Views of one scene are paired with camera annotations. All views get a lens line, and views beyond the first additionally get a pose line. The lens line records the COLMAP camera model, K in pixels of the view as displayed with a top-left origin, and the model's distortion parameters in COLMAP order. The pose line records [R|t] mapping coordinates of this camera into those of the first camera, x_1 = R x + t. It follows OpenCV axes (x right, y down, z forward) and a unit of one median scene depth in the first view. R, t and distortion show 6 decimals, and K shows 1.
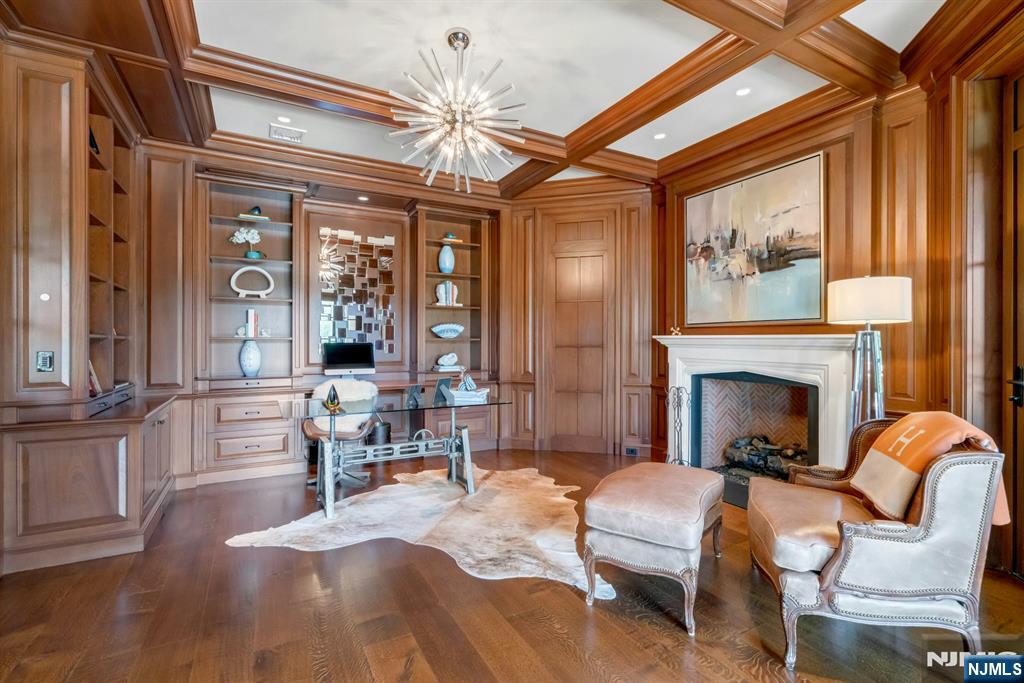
lens RADIAL K [[461.0, 0, 506.9], [0, 461.0, 343.1], [0, 0, 1]] dist [-0.000979, 0.000383]
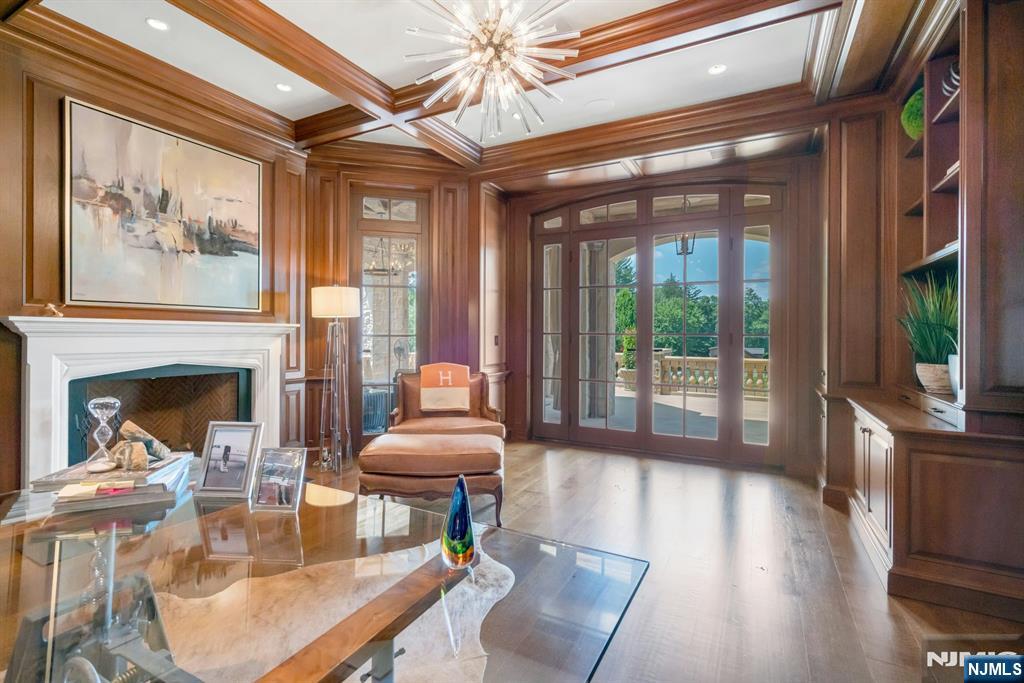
lens RADIAL K [[461.0, 0, 506.9], [0, 461.0, 343.1], [0, 0, 1]] dist [-0.000979, 0.000383]
pose [[-0.540435, -0.021053, 0.841122, -0.541289], [-0.001847, 0.999714, 0.023836, 0.001958], [-0.841384, 0.011328, -0.540320, 0.974786]]
